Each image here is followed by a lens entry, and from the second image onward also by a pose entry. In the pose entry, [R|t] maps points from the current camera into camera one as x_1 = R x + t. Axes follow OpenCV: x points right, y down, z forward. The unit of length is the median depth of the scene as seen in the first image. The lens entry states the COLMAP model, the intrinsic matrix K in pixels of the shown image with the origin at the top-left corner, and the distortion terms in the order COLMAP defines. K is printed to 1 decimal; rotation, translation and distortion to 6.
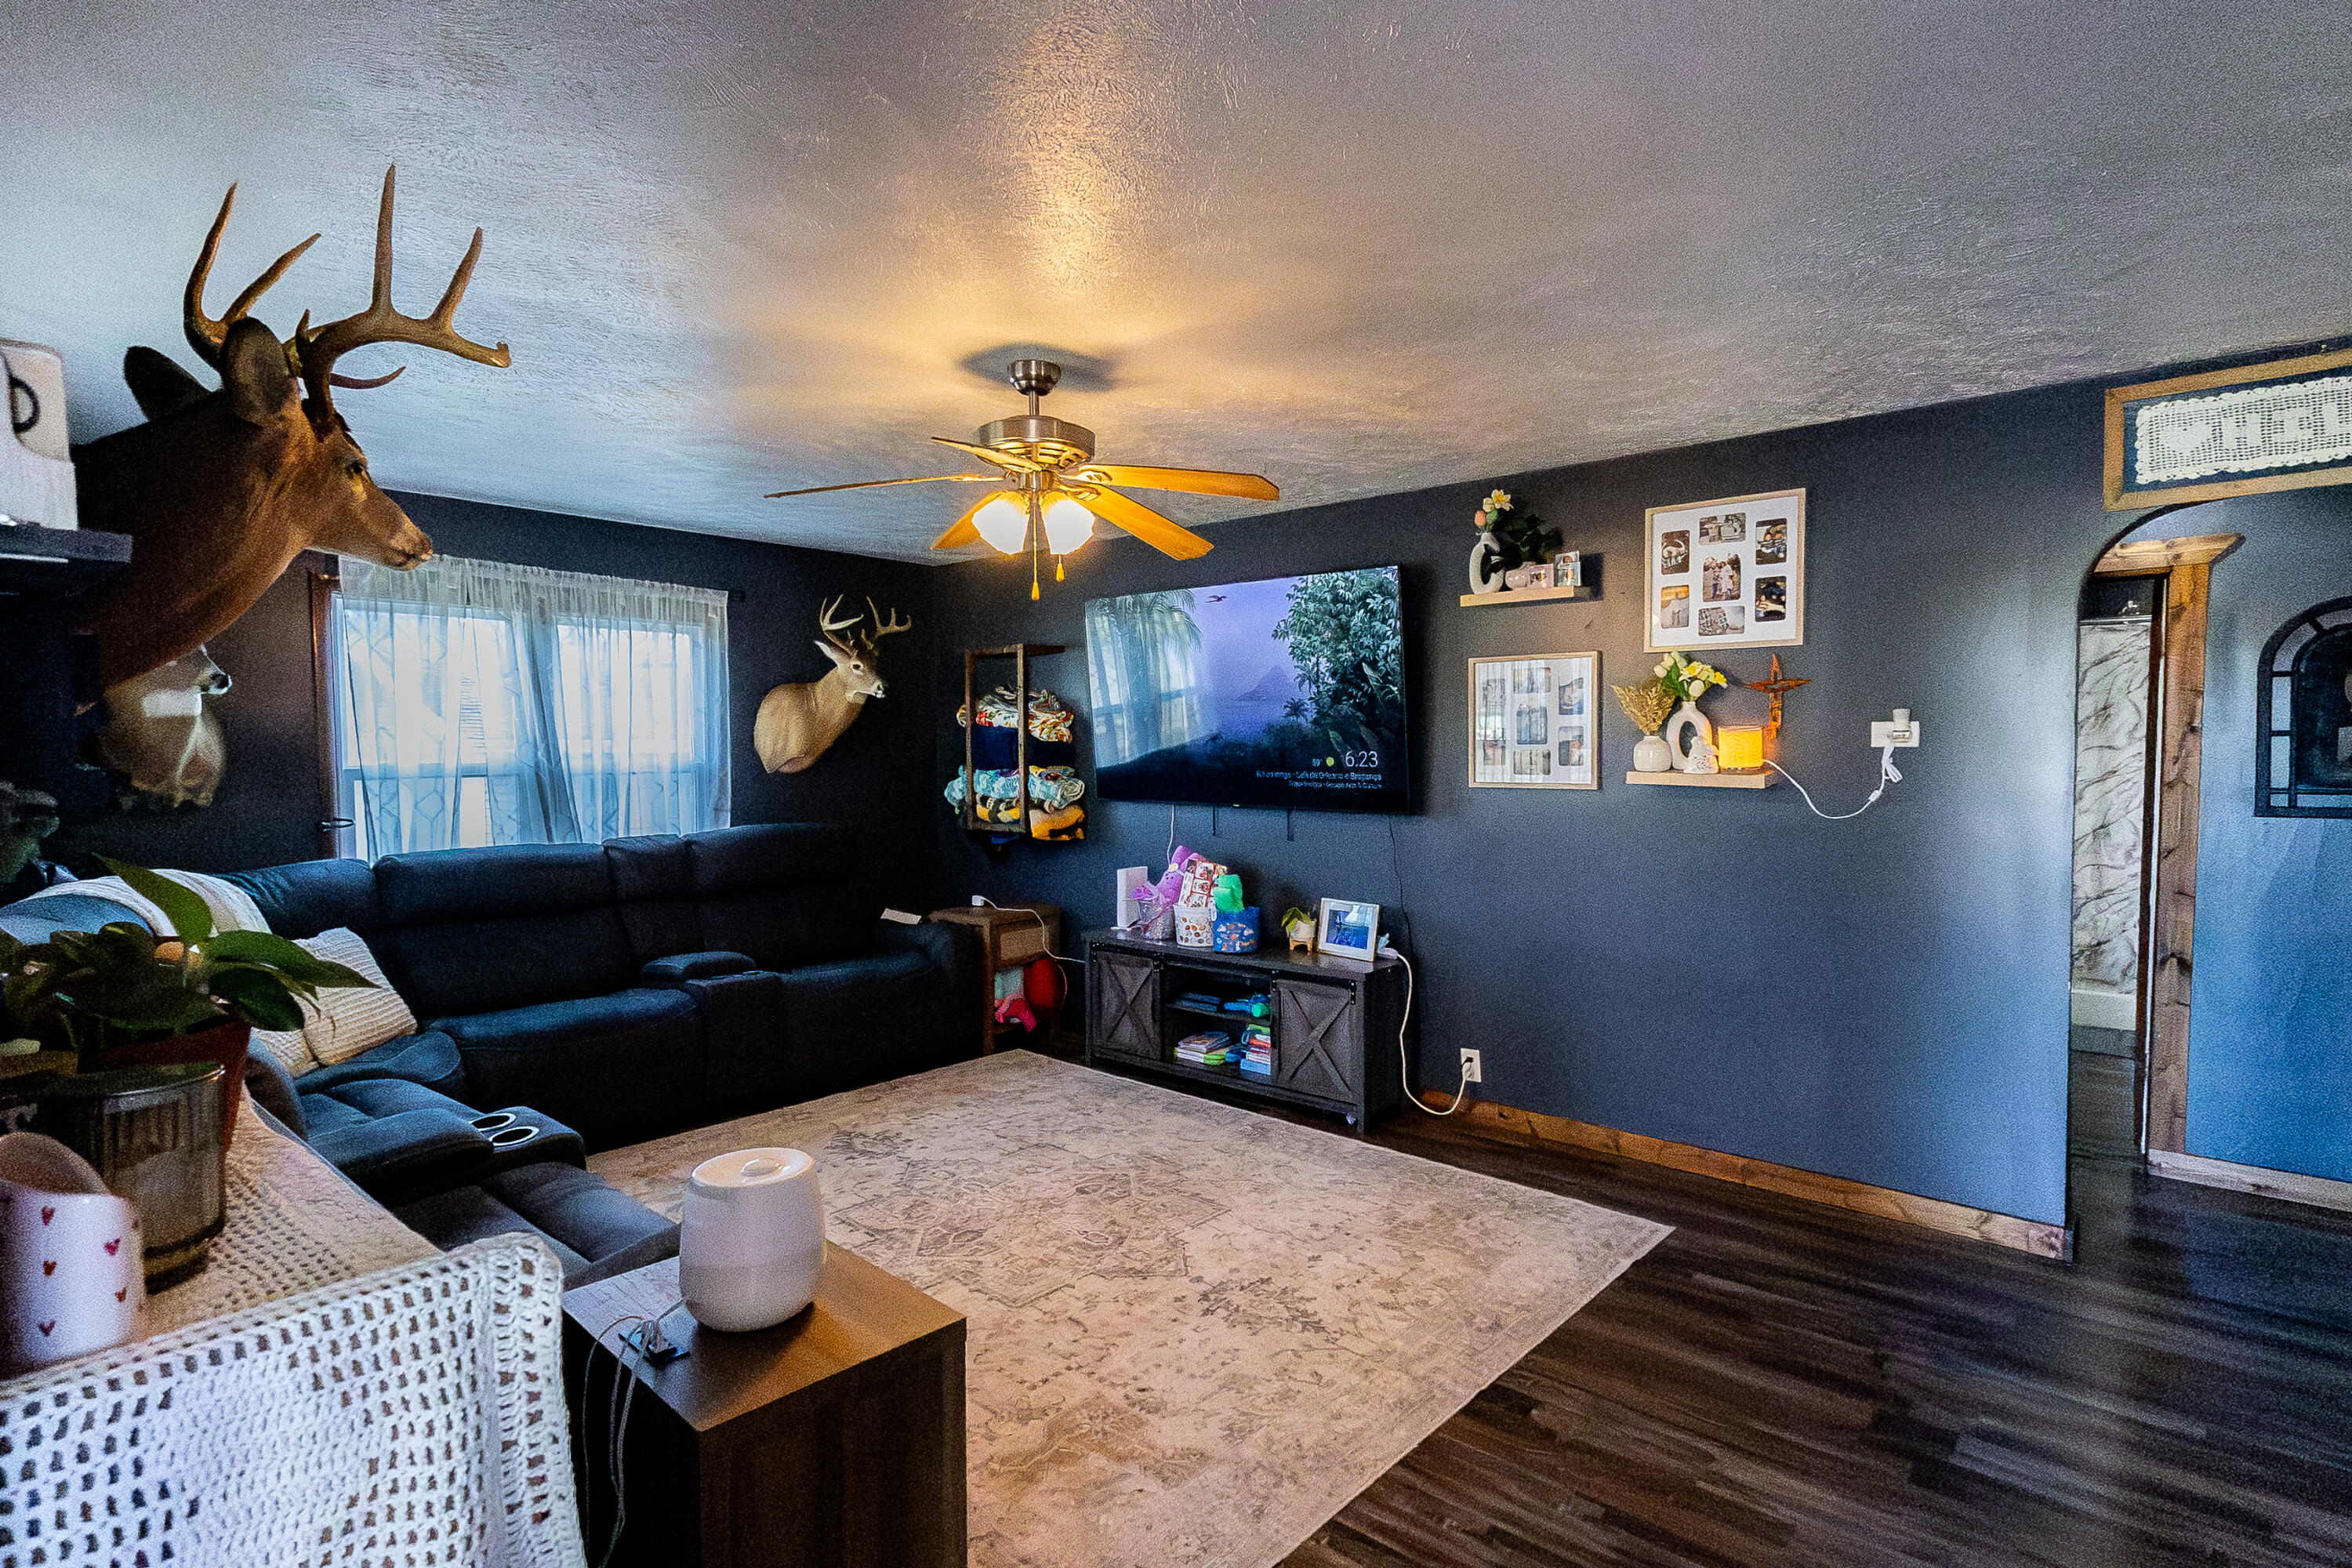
lens RADIAL K [[1157.9, 0, 1176.0], [0, 1157.9, 784.0], [0, 0, 1]] dist [0.018964, 0.000162]
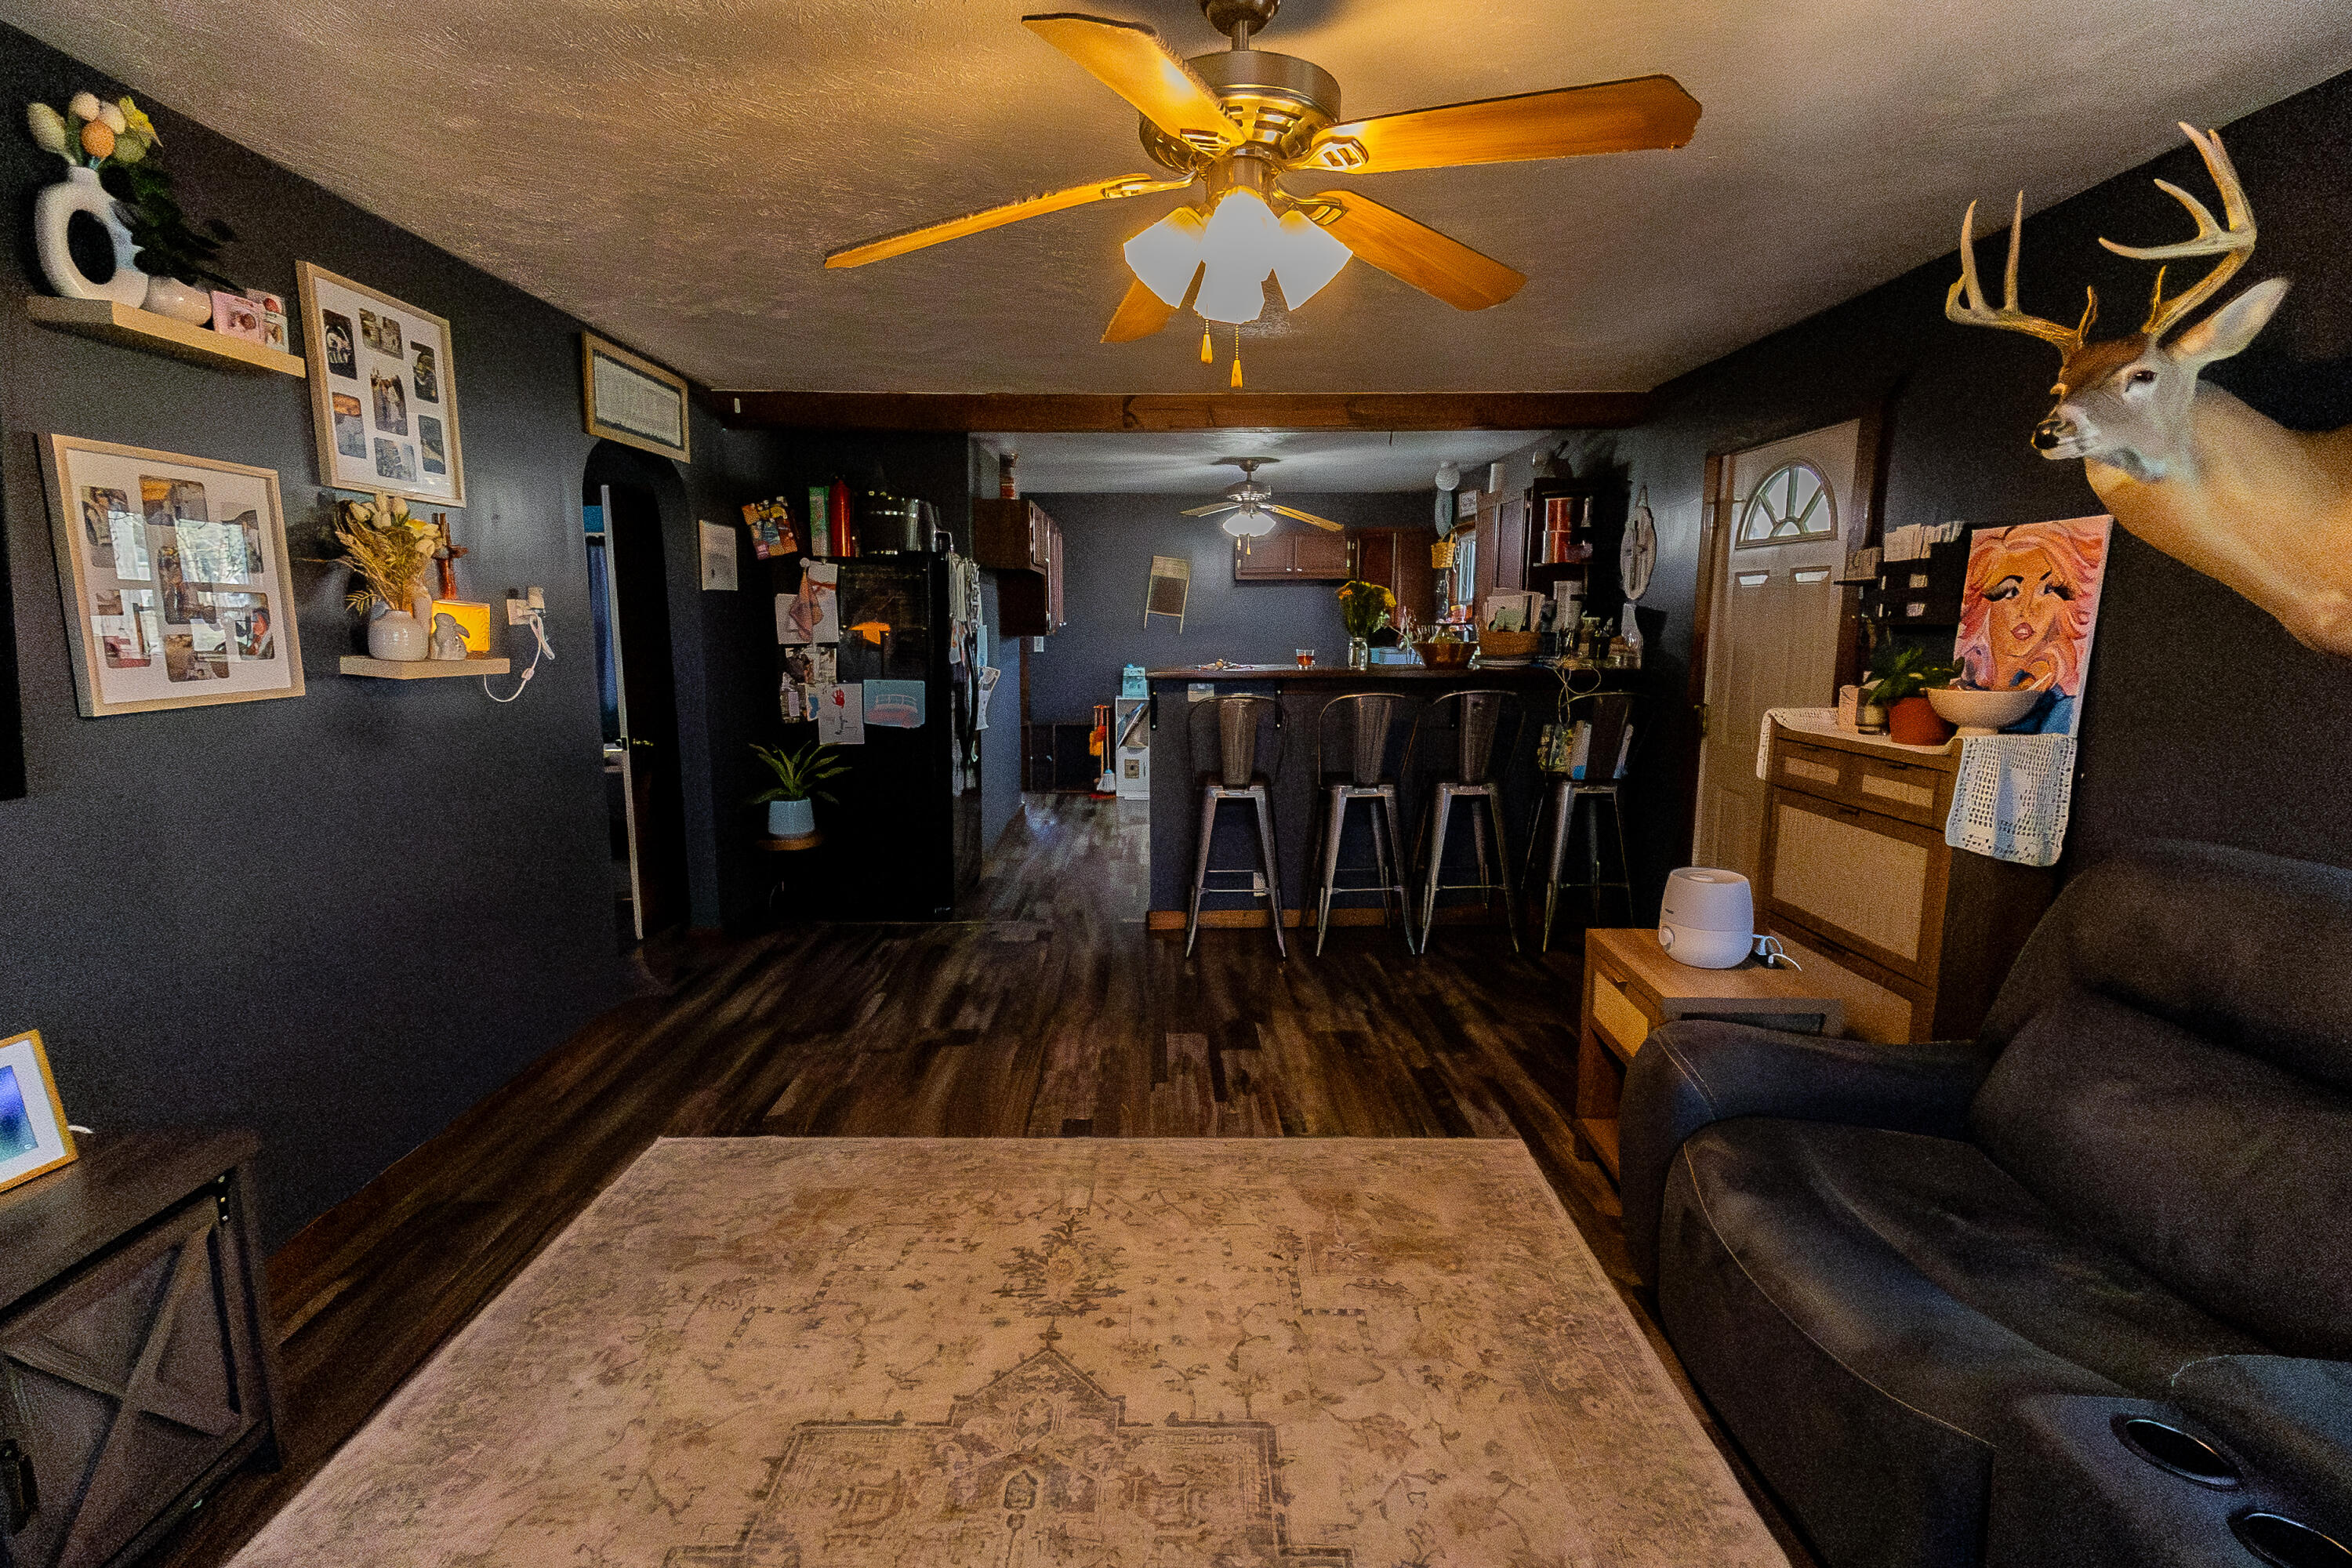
lens RADIAL K [[1083.5, 0, 1176.0], [0, 1083.5, 784.0], [0, 0, 1]] dist [0.001502, -0.000249]
pose [[-0.673021, -0.108429, 0.731632, -0.437540], [0.033488, 0.983714, 0.176593, -0.039936], [-0.738865, 0.143352, -0.658429, 1.154407]]
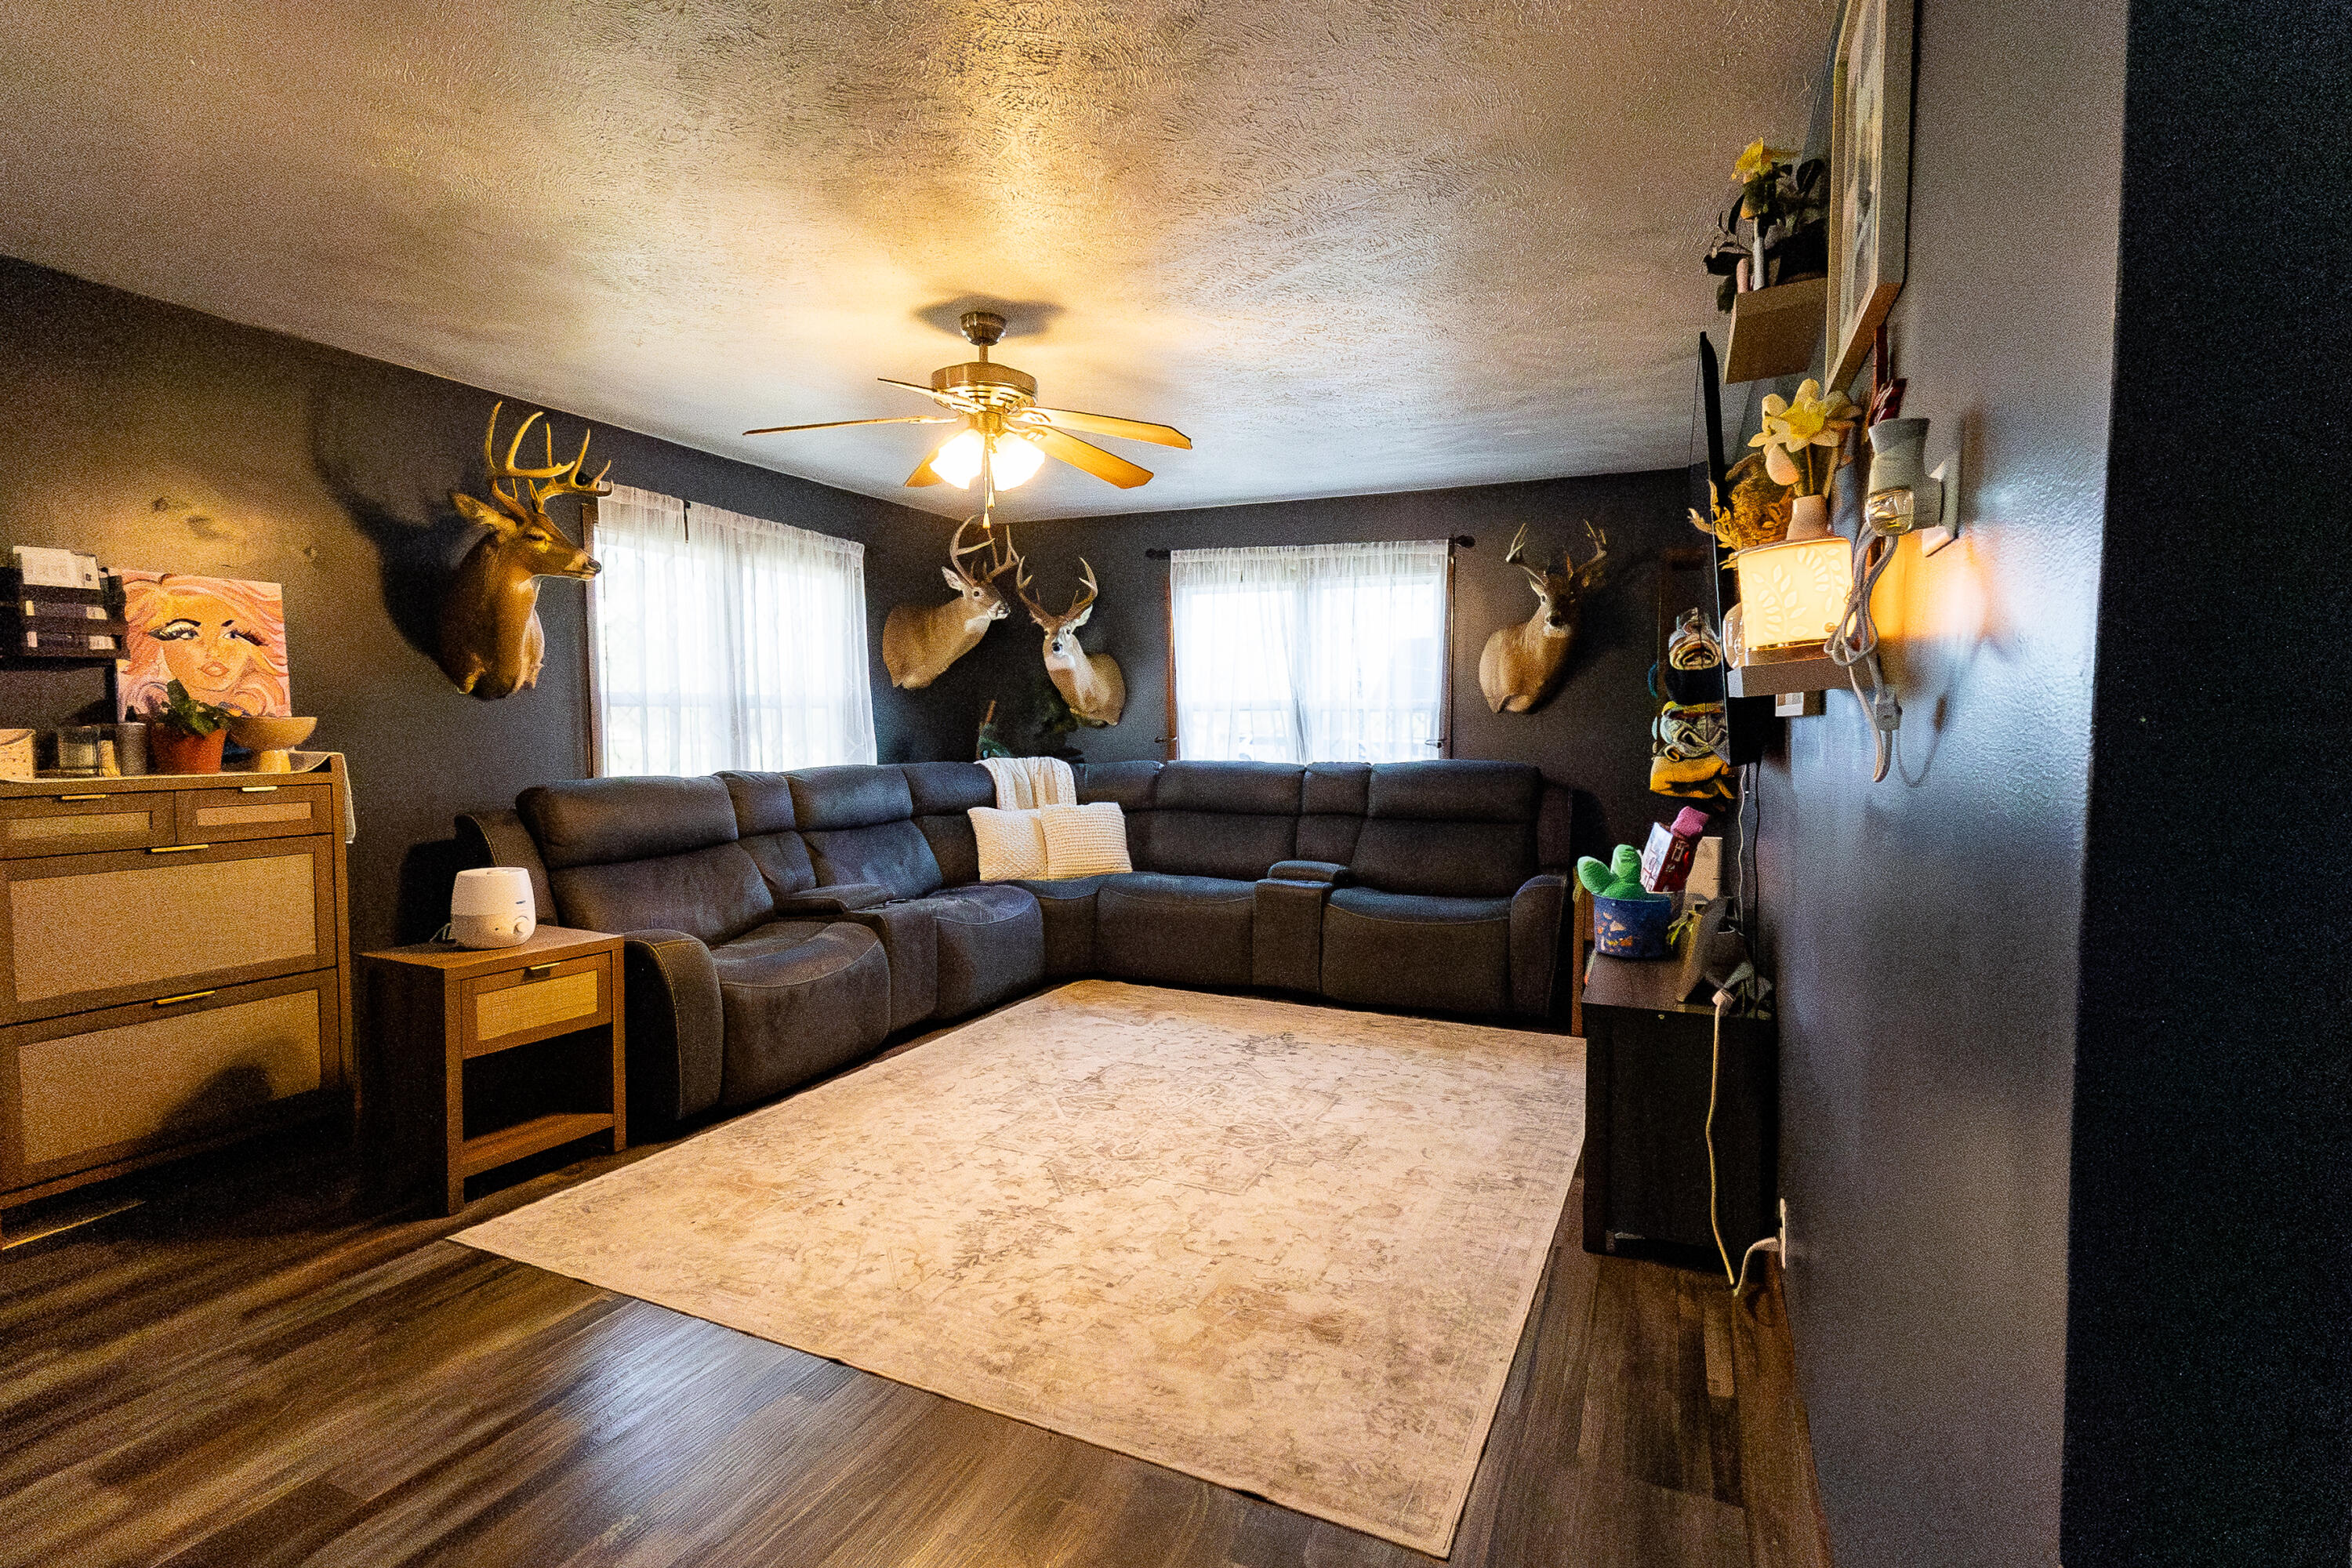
lens RADIAL K [[1118.5, 0, 1176.0], [0, 1118.5, 784.0], [0, 0, 1]] dist [0.000187, -0.000037]
pose [[0.299921, 0.058384, -0.952176, 0.785440], [-0.038098, 0.998062, 0.049197, 0.024872], [0.953203, 0.021521, 0.301564, 0.688877]]
